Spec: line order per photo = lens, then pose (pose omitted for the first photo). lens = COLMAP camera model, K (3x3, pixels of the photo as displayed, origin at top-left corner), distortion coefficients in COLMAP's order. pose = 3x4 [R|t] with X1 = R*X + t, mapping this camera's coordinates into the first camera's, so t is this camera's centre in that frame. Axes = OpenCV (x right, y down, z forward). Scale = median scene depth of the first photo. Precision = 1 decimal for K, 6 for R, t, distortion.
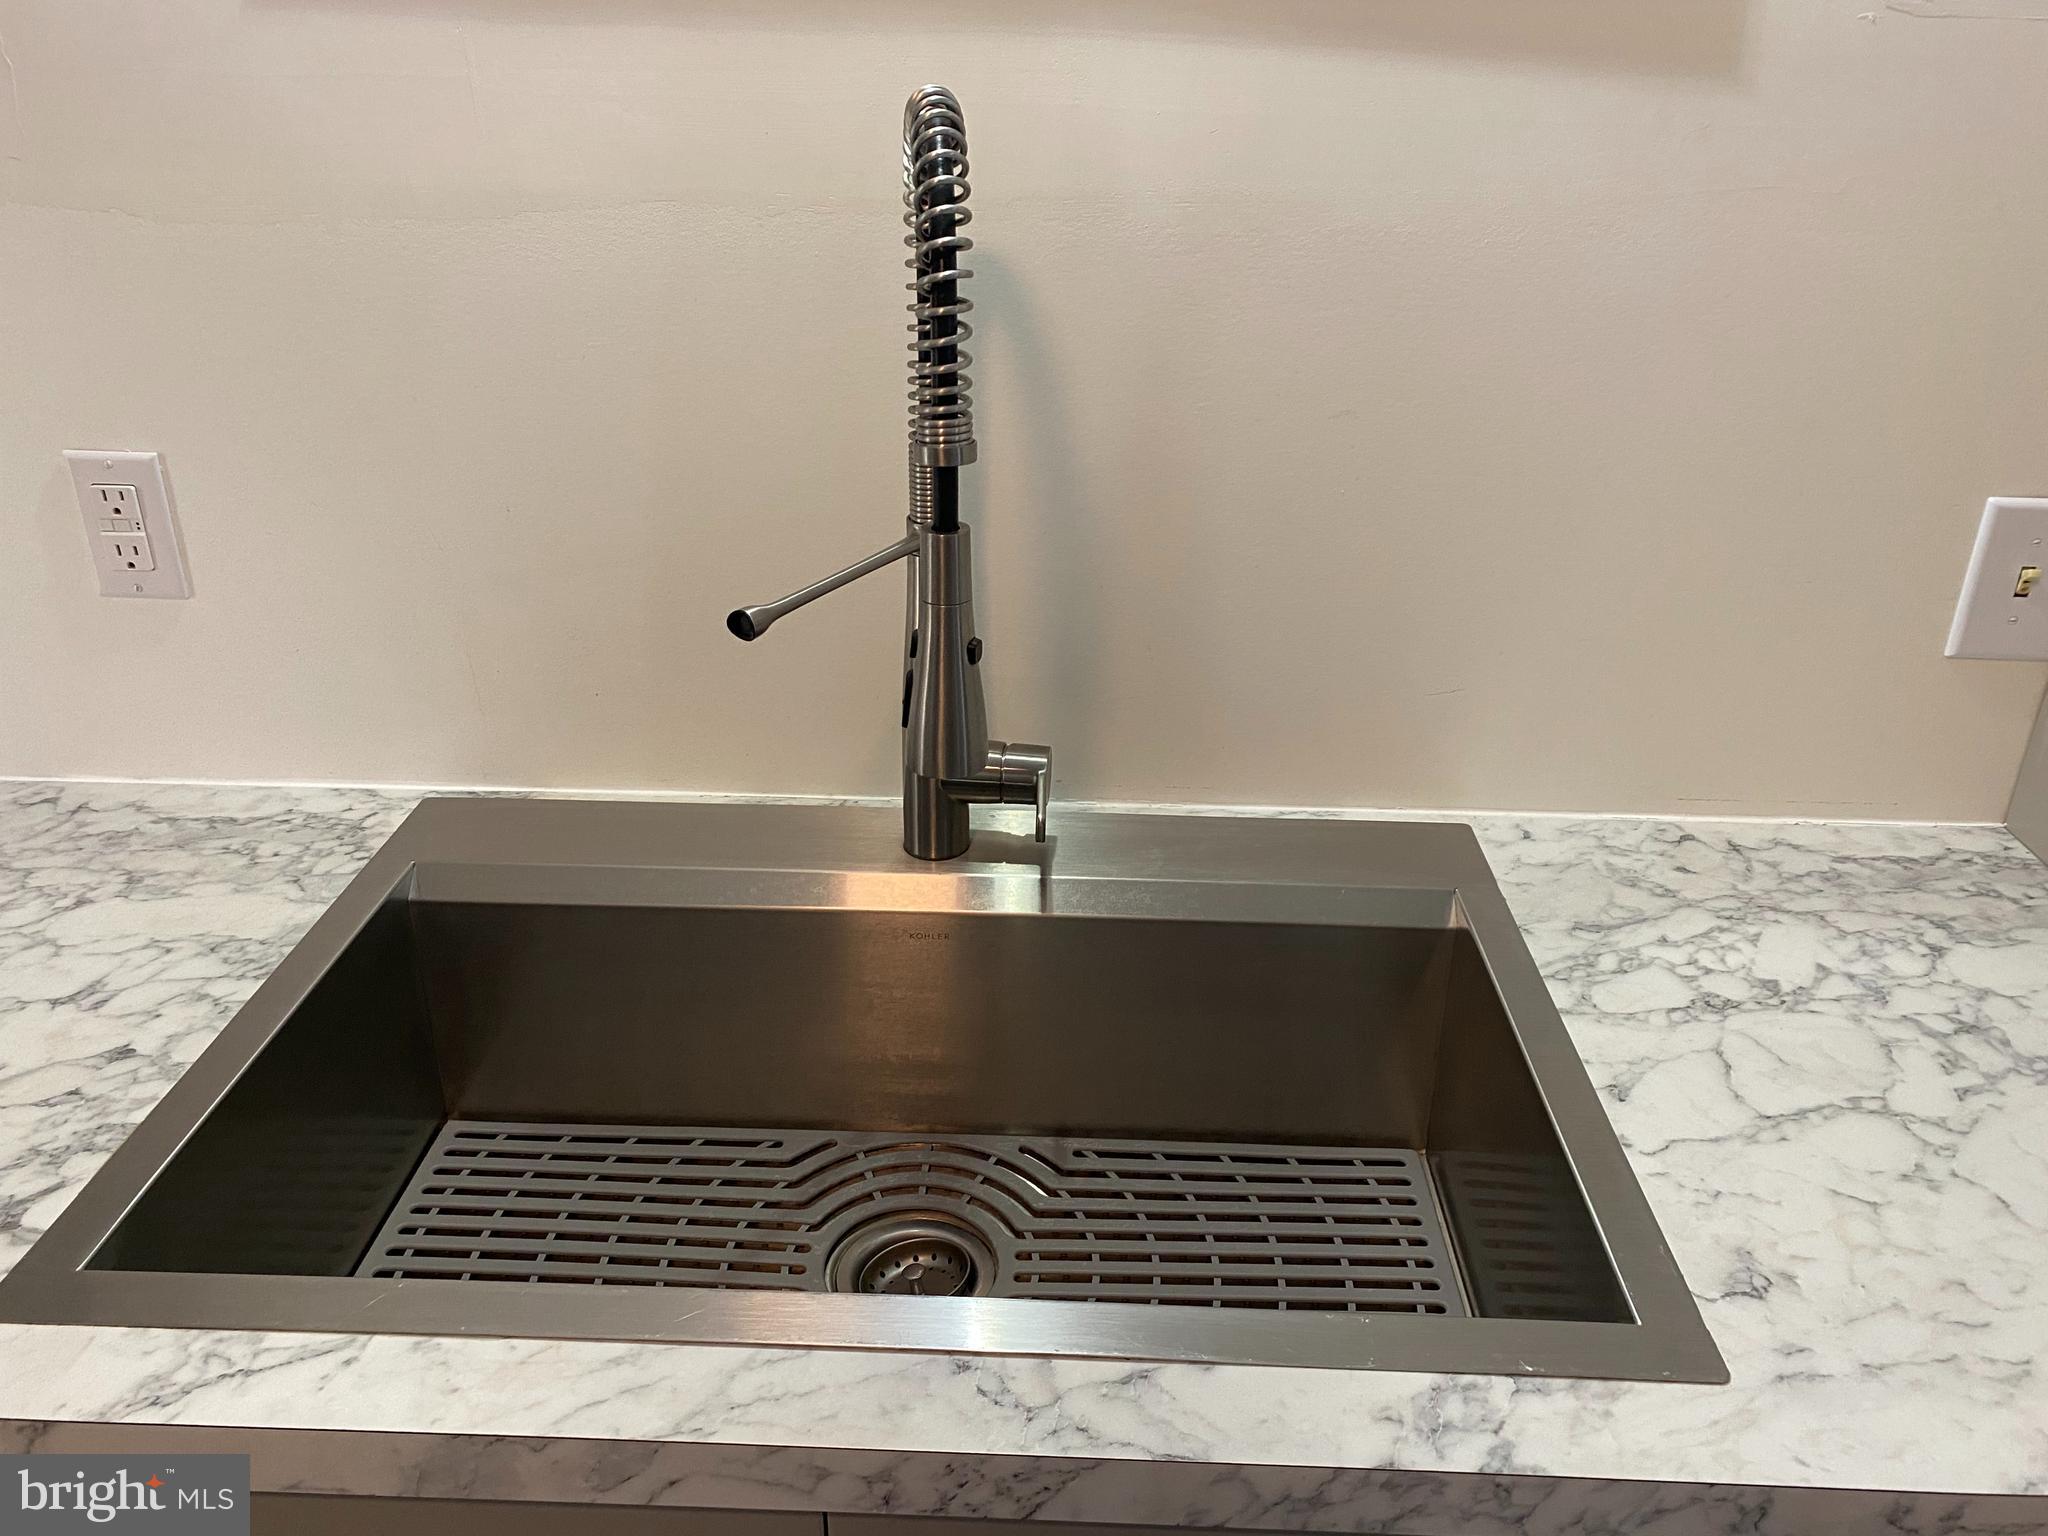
lens RADIAL K [[1551.7, 0, 1050.2], [0, 1551.7, 760.6], [0, 0, 1]] dist [0.069955, -0.081047]
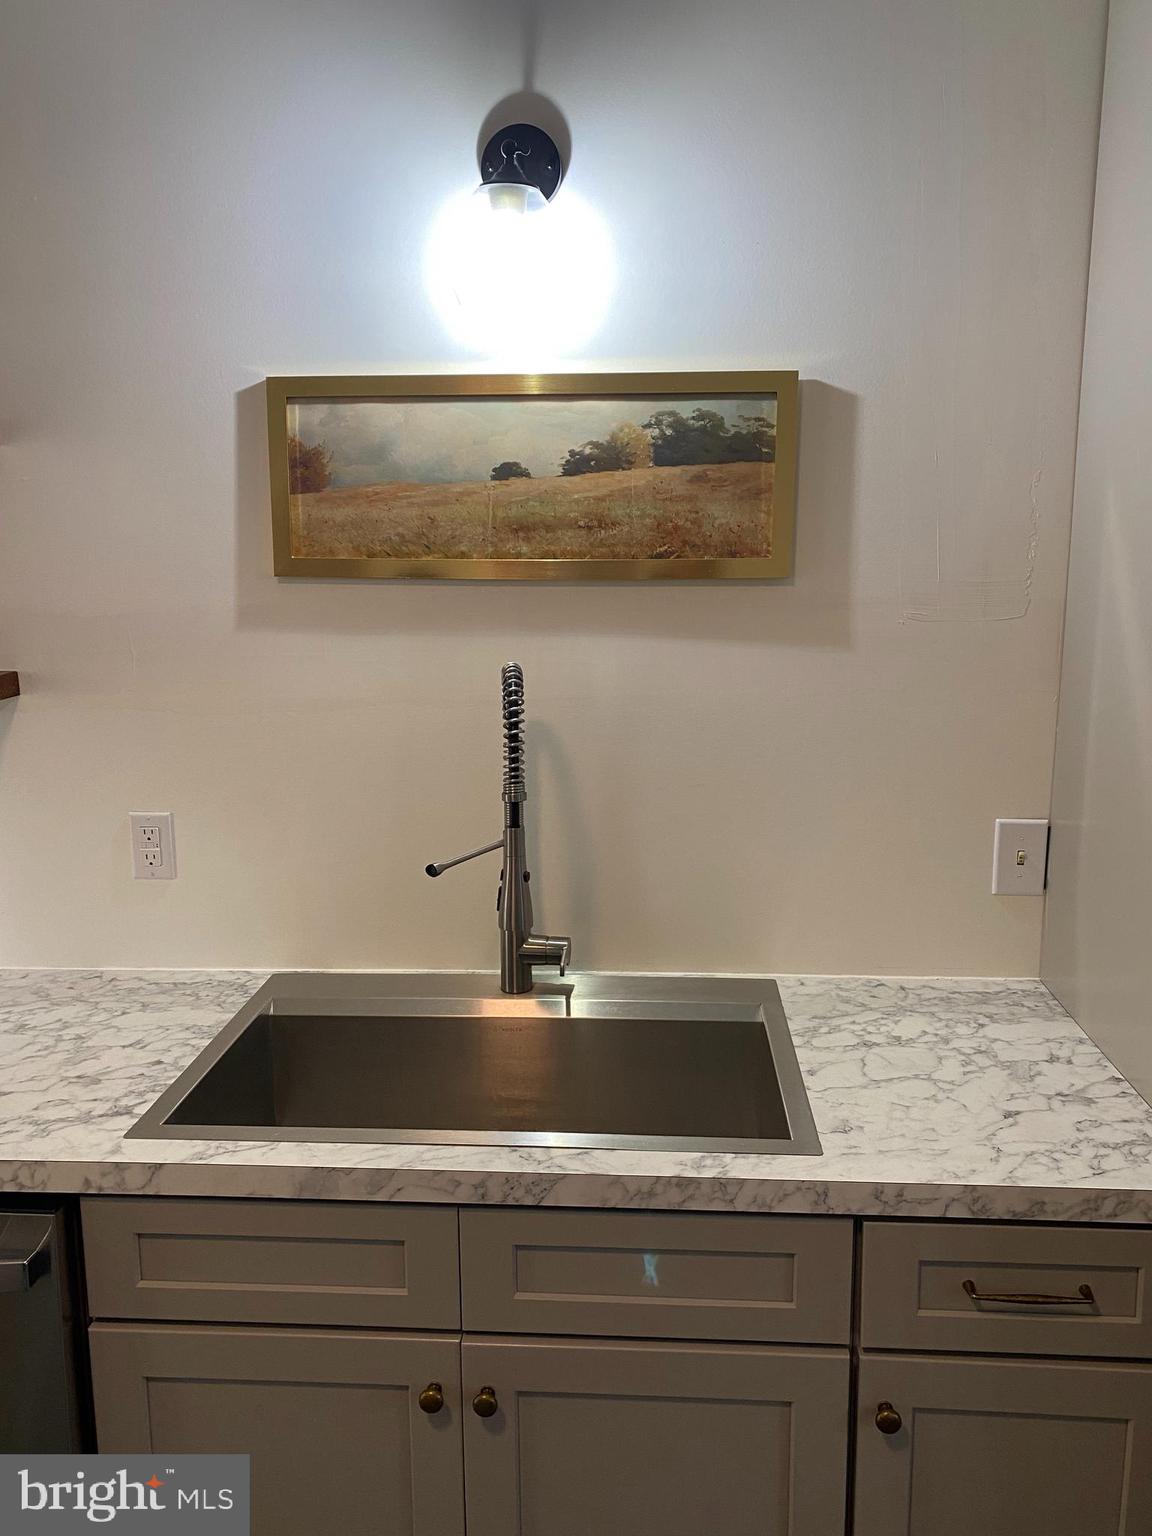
lens RADIAL K [[1163.8, 0, 586.8], [0, 1163.8, 736.9], [0, 0, 1]] dist [0.069955, -0.081047]
pose [[0.999100, -0.017914, -0.038441, 0.110525], [0.006409, 0.959779, -0.280682, 0.215205], [0.041922, 0.280183, 0.959031, -0.752880]]
